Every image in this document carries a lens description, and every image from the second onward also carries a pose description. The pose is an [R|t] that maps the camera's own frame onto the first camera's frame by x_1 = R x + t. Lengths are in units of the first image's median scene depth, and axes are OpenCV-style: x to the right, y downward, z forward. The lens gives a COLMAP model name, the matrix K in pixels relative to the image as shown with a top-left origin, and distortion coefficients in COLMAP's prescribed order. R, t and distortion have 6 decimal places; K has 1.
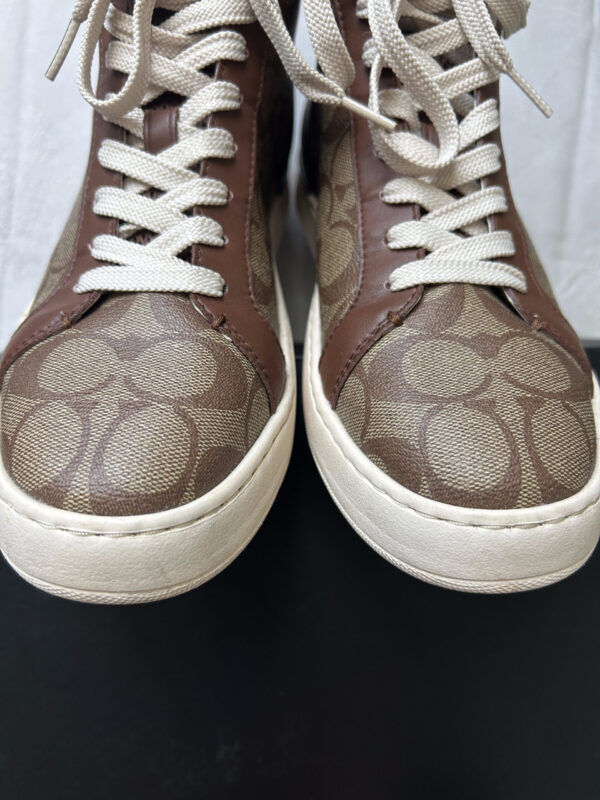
lens RADIAL K [[622.8, 0, 298.9], [0, 622.8, 407.2], [0, 0, 1]] dist [-0.009990, -0.043962]
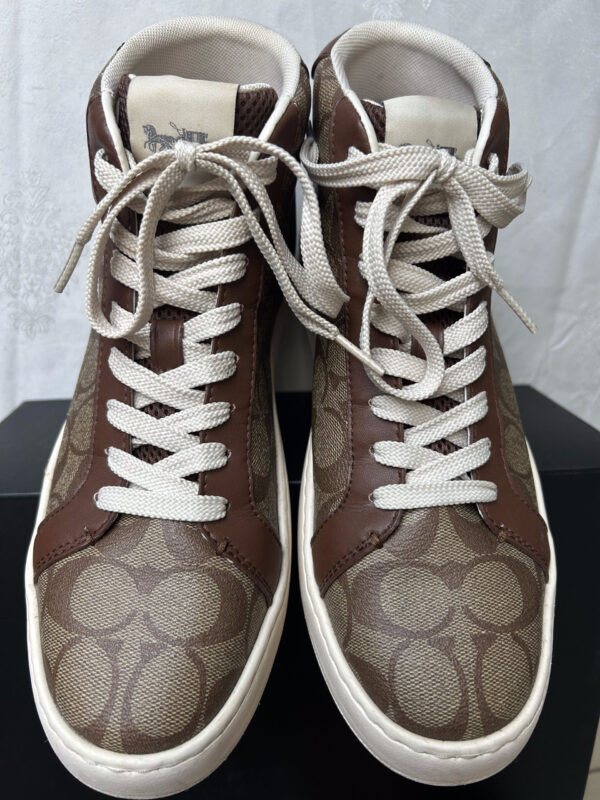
lens RADIAL K [[622.8, 0, 300.2], [0, 622.8, 393.4], [0, 0, 1]] dist [-0.009990, -0.043962]
pose [[0.999830, 0.017407, -0.006048, 0.015890], [-0.015964, 0.982123, 0.187561, -0.591530], [0.009205, -0.187433, 0.982234, -0.070702]]
